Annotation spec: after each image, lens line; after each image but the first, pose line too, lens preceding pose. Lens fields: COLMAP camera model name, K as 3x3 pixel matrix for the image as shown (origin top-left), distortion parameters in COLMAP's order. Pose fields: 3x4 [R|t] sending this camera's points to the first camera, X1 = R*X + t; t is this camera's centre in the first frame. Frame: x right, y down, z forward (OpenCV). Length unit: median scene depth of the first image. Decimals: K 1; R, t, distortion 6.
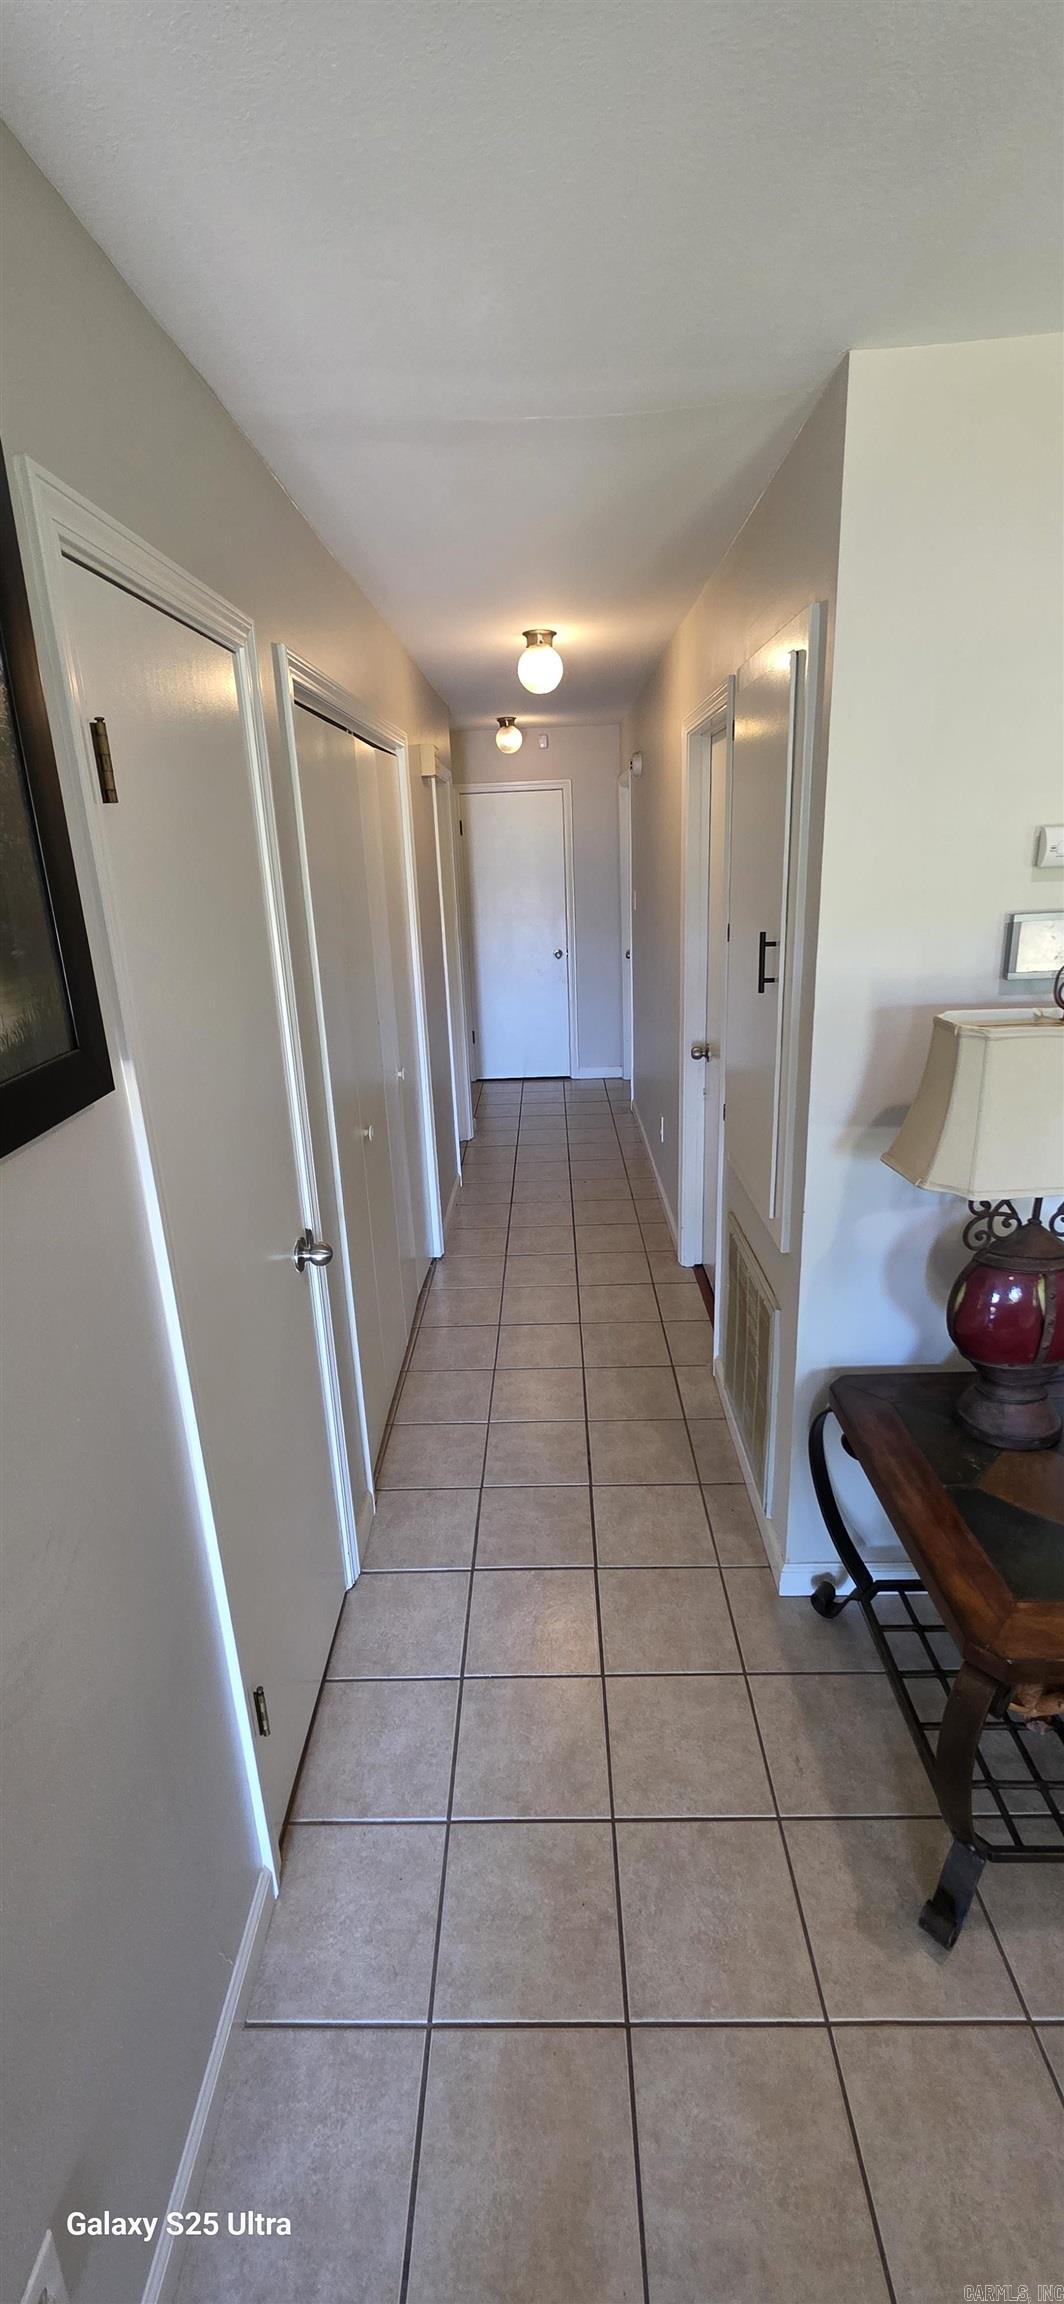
lens RADIAL K [[918.0, 0, 518.5], [0, 918.0, 1132.8], [0, 0, 1]] dist [-0.001413, -0.000113]
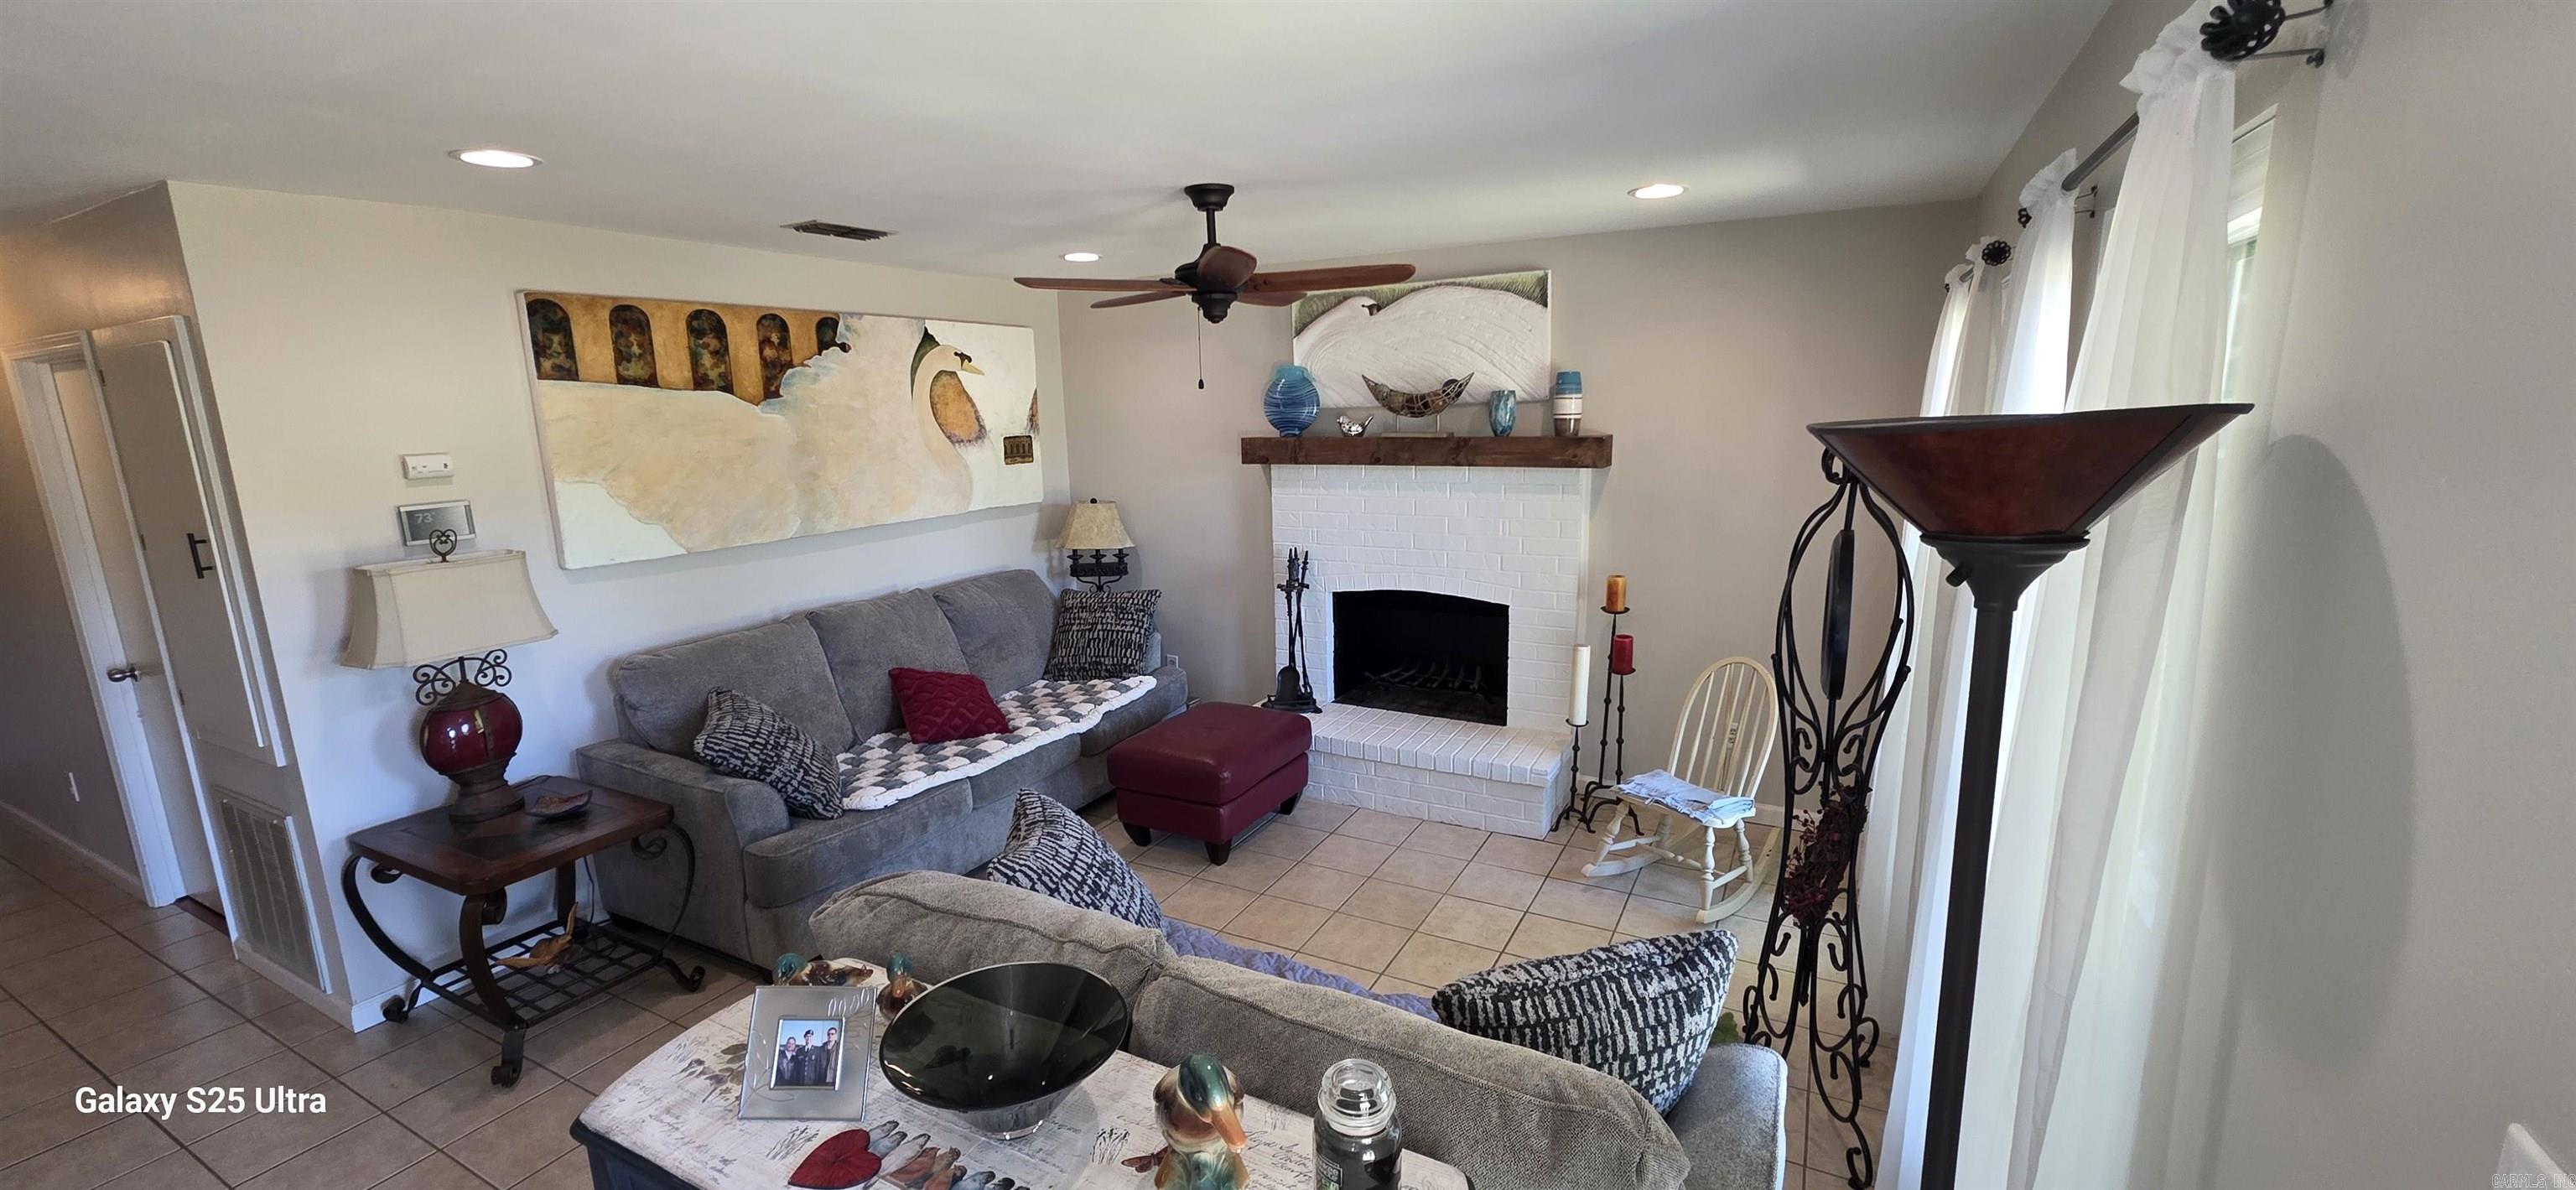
lens RADIAL K [[1026.4, 0, 1266.7], [0, 1026.4, 612.2], [0, 0, 1]] dist [-0.001413, -0.000113]
pose [[0.460673, -0.145004, 0.875645, -0.334630], [0.274538, 0.961463, 0.014782, 0.300808], [-0.844044, 0.233588, 0.482729, -1.015490]]
